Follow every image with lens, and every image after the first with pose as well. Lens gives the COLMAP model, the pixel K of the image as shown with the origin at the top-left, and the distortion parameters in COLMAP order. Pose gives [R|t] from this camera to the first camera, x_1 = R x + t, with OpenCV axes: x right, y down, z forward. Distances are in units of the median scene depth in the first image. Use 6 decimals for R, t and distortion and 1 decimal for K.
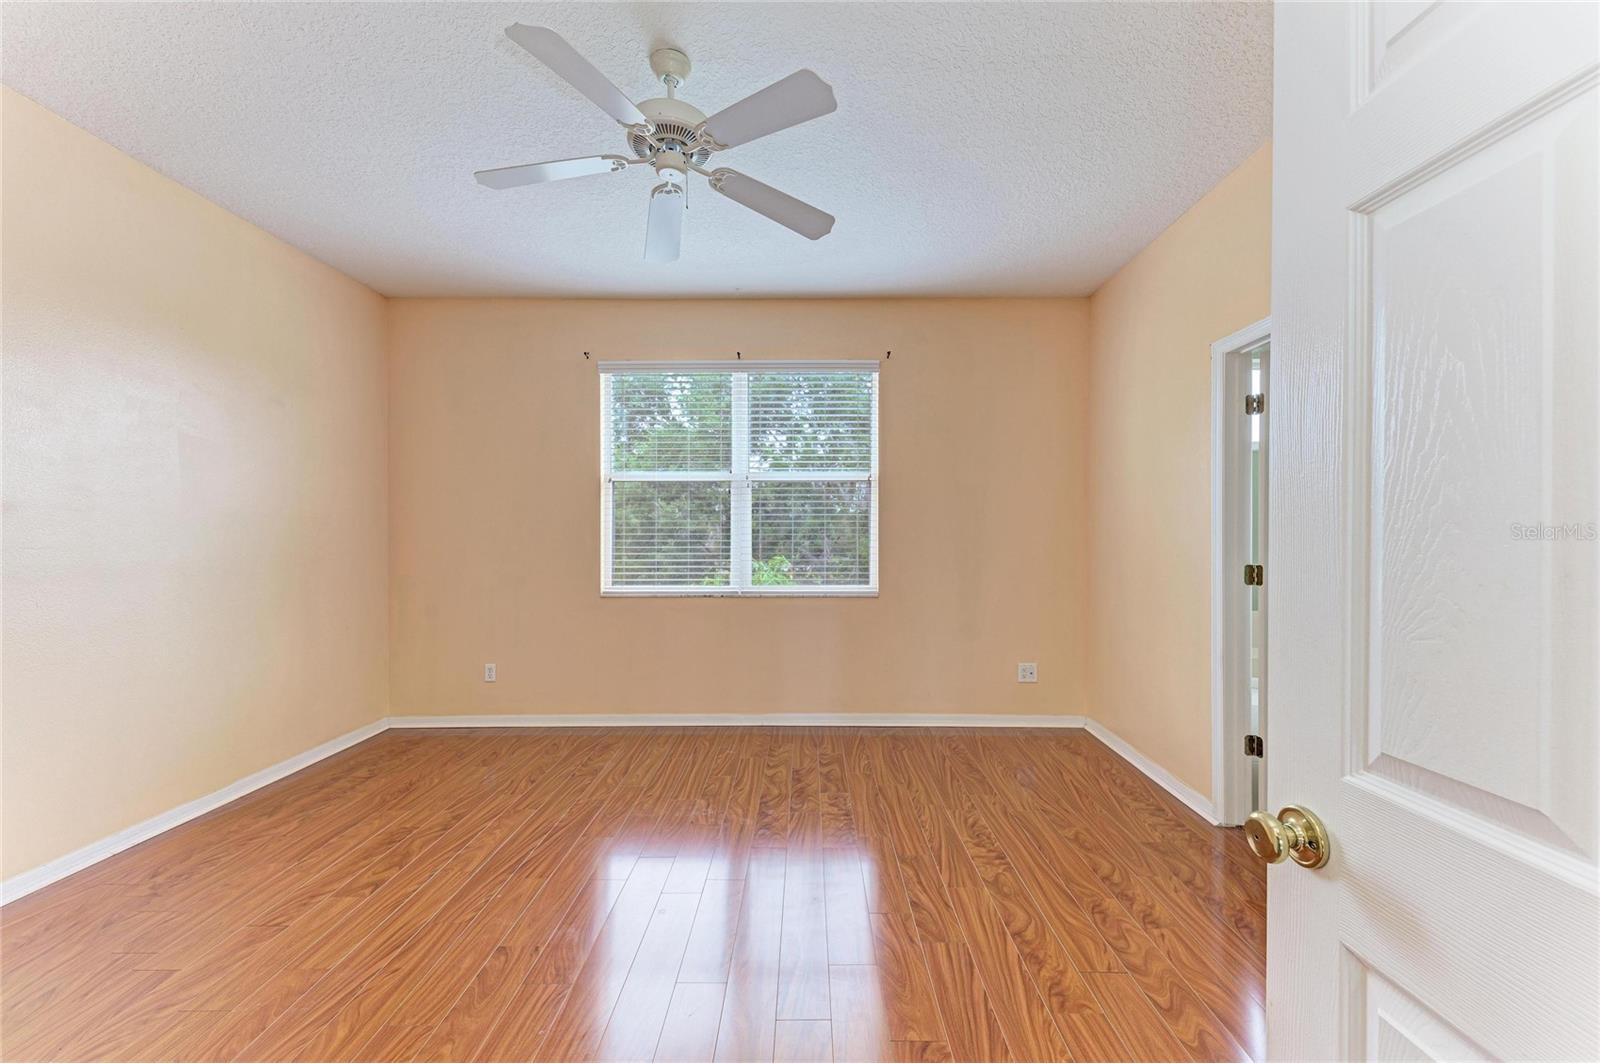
lens RADIAL K [[620.5, 0, 798.5], [0, 620.5, 542.1], [0, 0, 1]] dist [0.006506, -0.000339]
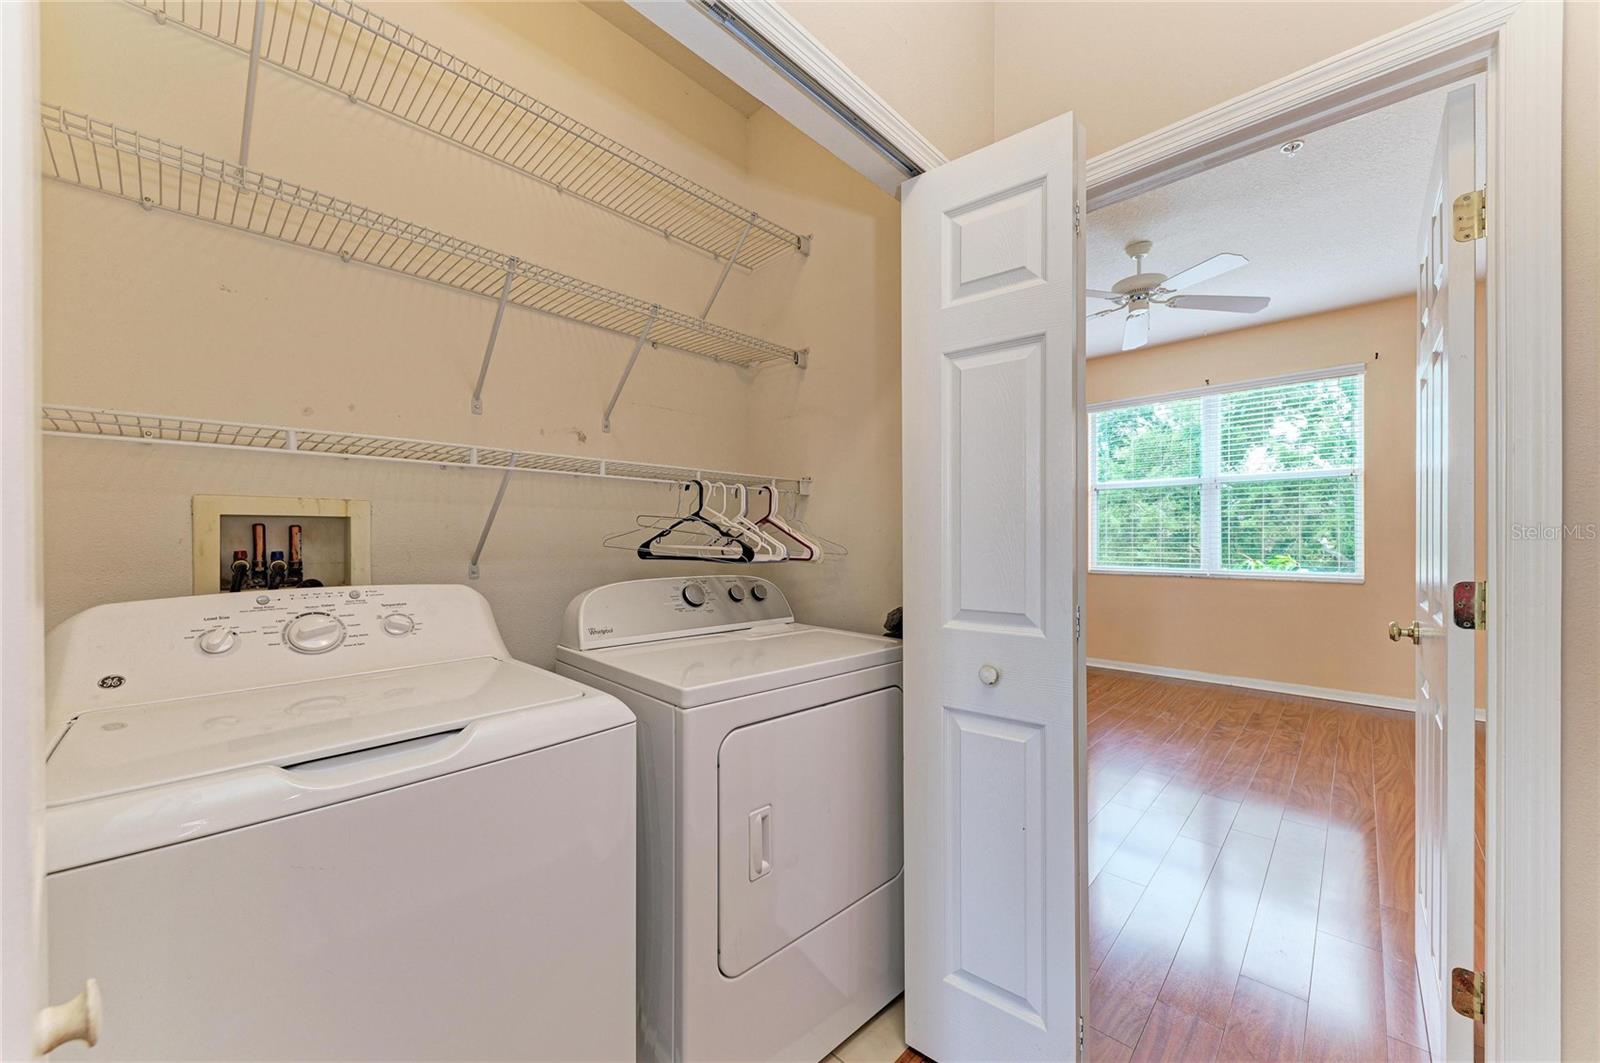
lens RADIAL K [[586.6, 0, 805.4], [0, 586.6, 532.9], [0, 0, 1]] dist [0.001141, -0.000034]
pose [[0.736180, -0.004452, -0.676771, 0.103130], [-0.009205, 0.999820, -0.016590, 0.024868], [0.676723, 0.018443, 0.736006, -0.393487]]
